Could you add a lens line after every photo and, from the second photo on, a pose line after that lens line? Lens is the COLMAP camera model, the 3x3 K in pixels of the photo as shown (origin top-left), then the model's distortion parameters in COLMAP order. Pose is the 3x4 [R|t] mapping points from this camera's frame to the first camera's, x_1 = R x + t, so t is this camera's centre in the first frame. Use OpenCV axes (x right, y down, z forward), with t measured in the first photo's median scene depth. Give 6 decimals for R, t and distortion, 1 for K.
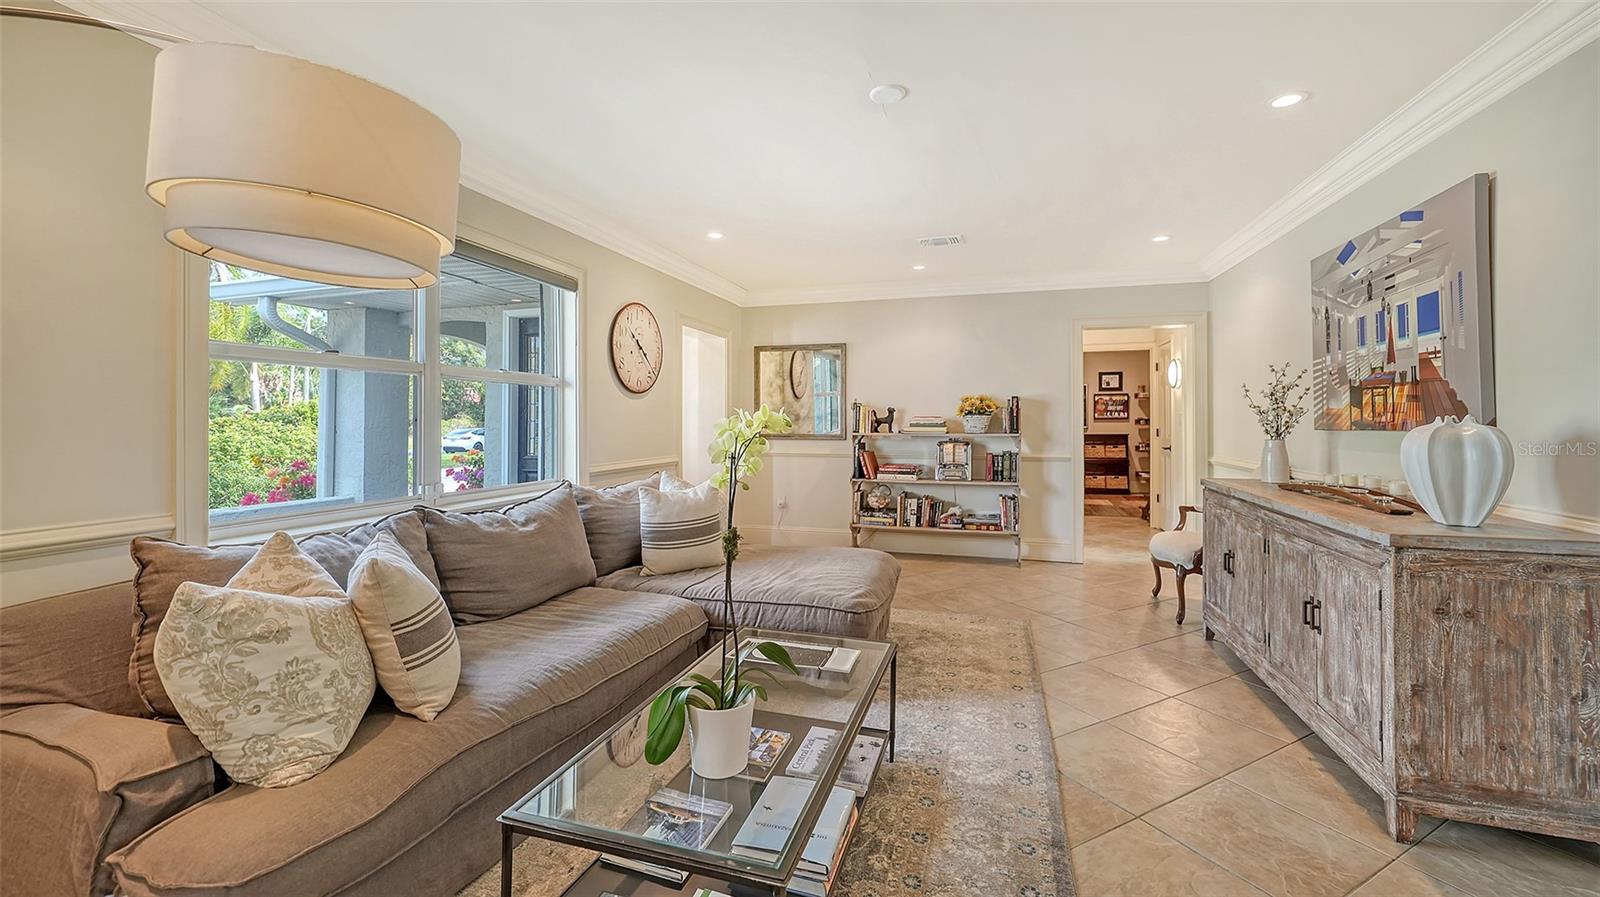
lens RADIAL K [[637.0, 0, 797.1], [0, 637.0, 421.3], [0, 0, 1]] dist [-0.009670, 0.005116]
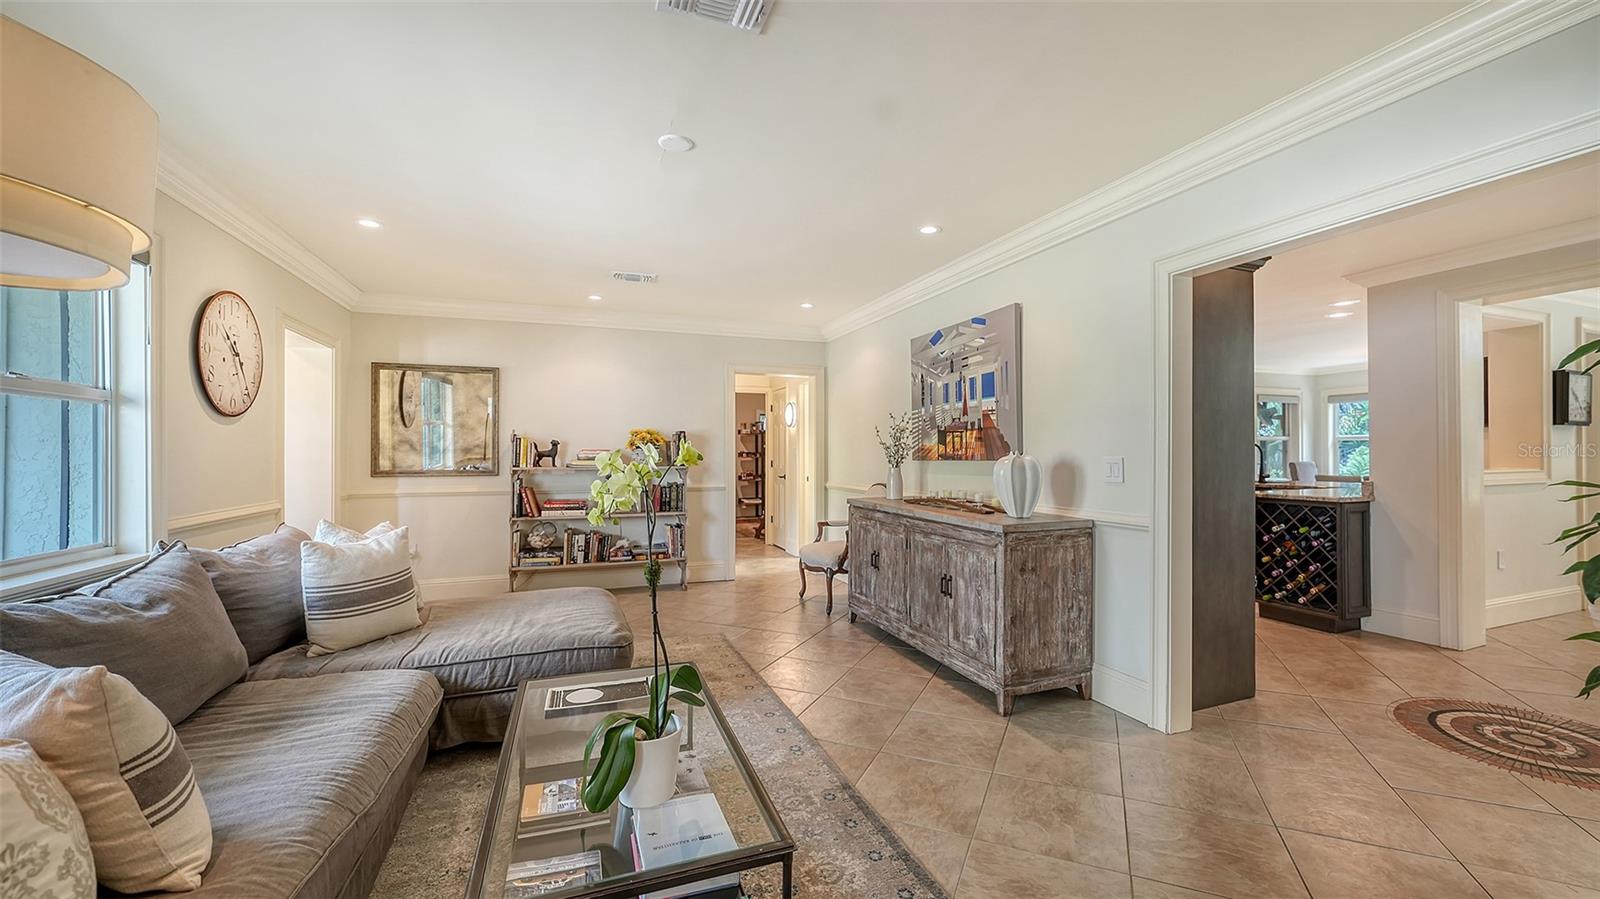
lens RADIAL K [[645.7, 0, 819.3], [0, 645.7, 457.5], [0, 0, 1]] dist [-0.012693, 0.005516]
pose [[0.779528, -0.004097, 0.626354, -0.284964], [0.001250, 0.999987, 0.004985, -0.000285], [-0.626366, -0.003103, 0.779523, 0.017416]]
